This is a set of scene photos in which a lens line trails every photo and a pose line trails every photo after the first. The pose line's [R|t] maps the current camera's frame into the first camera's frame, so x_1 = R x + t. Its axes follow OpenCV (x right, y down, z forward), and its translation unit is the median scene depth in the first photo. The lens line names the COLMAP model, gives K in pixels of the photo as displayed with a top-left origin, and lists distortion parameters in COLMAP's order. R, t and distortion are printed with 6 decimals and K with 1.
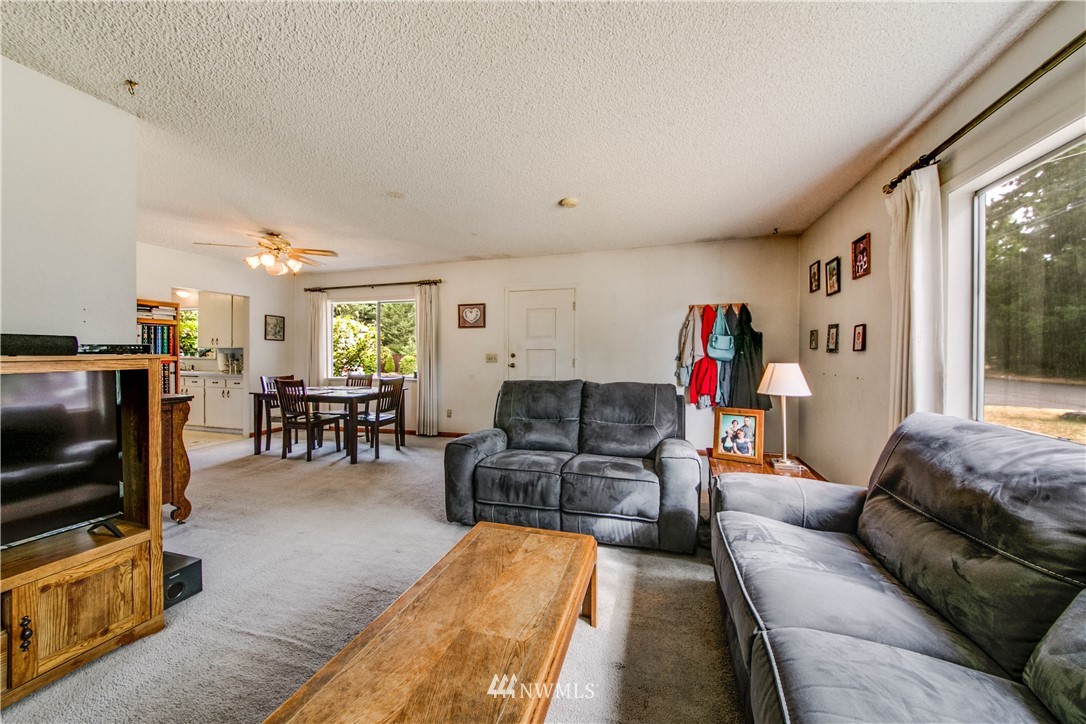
lens RADIAL K [[394.5, 0, 543.7], [0, 394.5, 356.5], [0, 0, 1]] dist [0.027240, -0.000143]
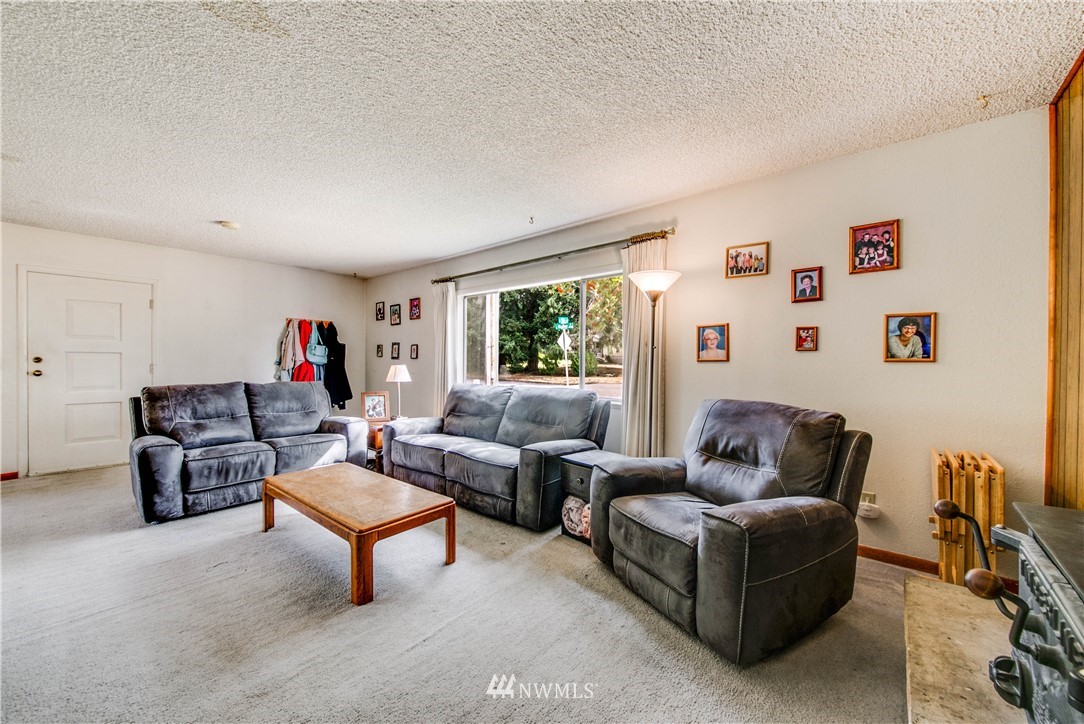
lens RADIAL K [[420.9, 0, 542.0], [0, 420.9, 362.0], [0, 0, 1]] dist [0.000151, -0.000003]
pose [[0.405588, -0.001938, 0.914054, -0.741138], [-0.000437, 0.999997, 0.002314, -0.001630], [-0.914056, -0.001338, 0.405586, -0.334183]]
